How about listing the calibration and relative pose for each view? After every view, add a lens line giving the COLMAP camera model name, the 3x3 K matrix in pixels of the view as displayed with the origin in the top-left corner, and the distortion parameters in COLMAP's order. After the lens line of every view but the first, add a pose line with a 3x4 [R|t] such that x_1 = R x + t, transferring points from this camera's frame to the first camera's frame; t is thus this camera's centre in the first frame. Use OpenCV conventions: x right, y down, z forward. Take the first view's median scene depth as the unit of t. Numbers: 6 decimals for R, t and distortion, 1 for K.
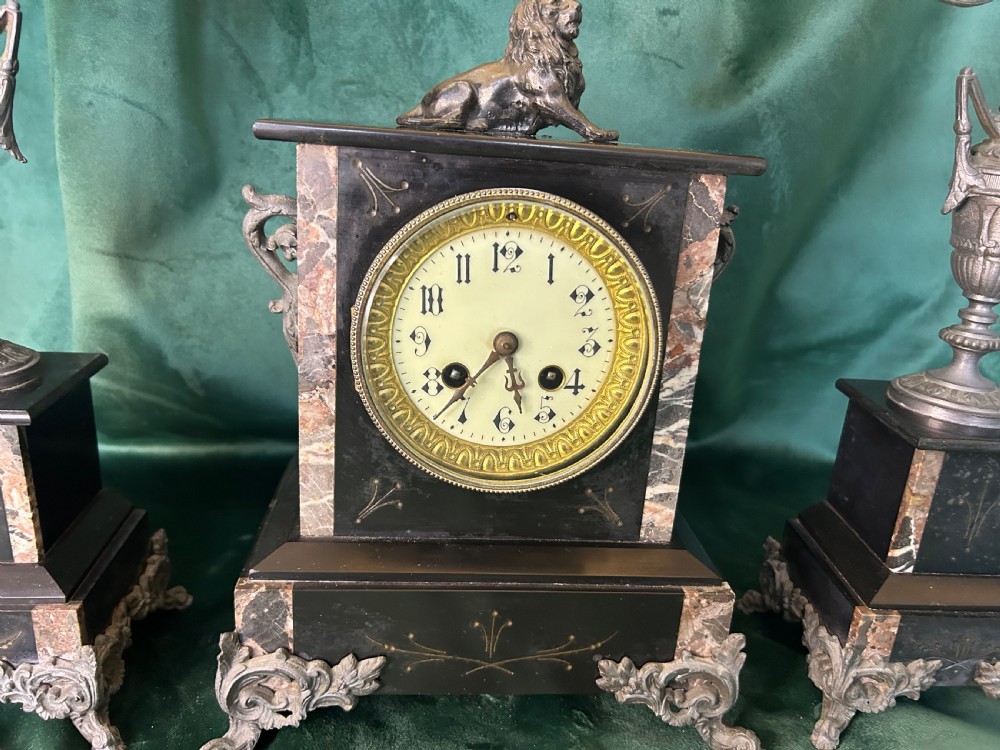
lens RADIAL K [[767.2, 0, 493.8], [0, 767.2, 379.9], [0, 0, 1]] dist [0.017262, -0.048335]
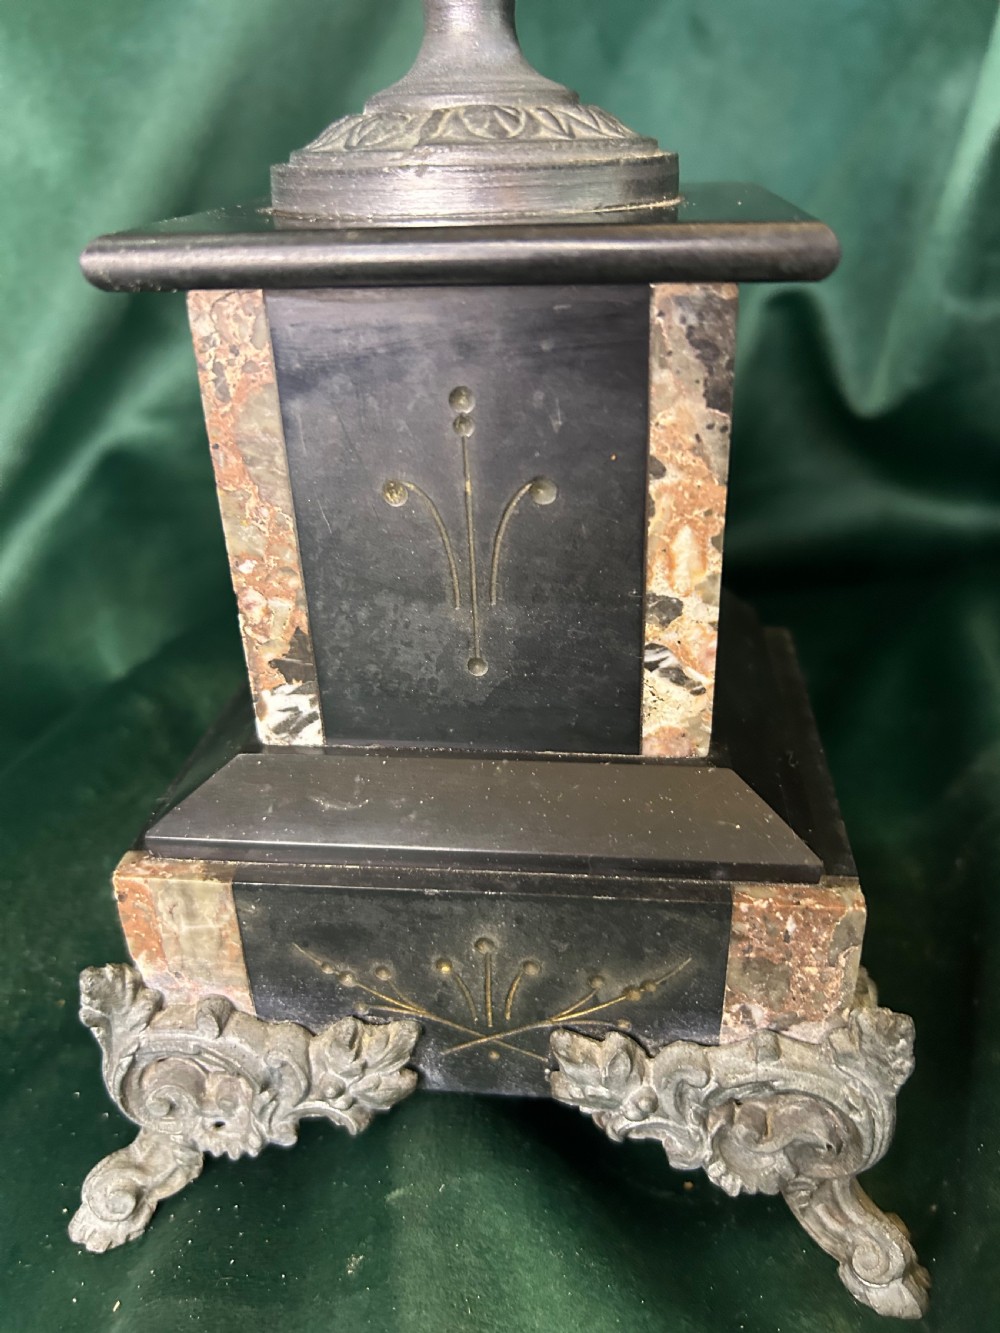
lens RADIAL K [[1022.7, 0, 496.4], [0, 1022.7, 656.3], [0, 0, 1]] dist [0.017262, -0.048335]
pose [[0.974036, 0.017009, -0.225752, -0.588132], [0.016212, 0.989373, 0.144493, 0.128563], [0.225811, -0.144401, 0.963409, 0.554694]]
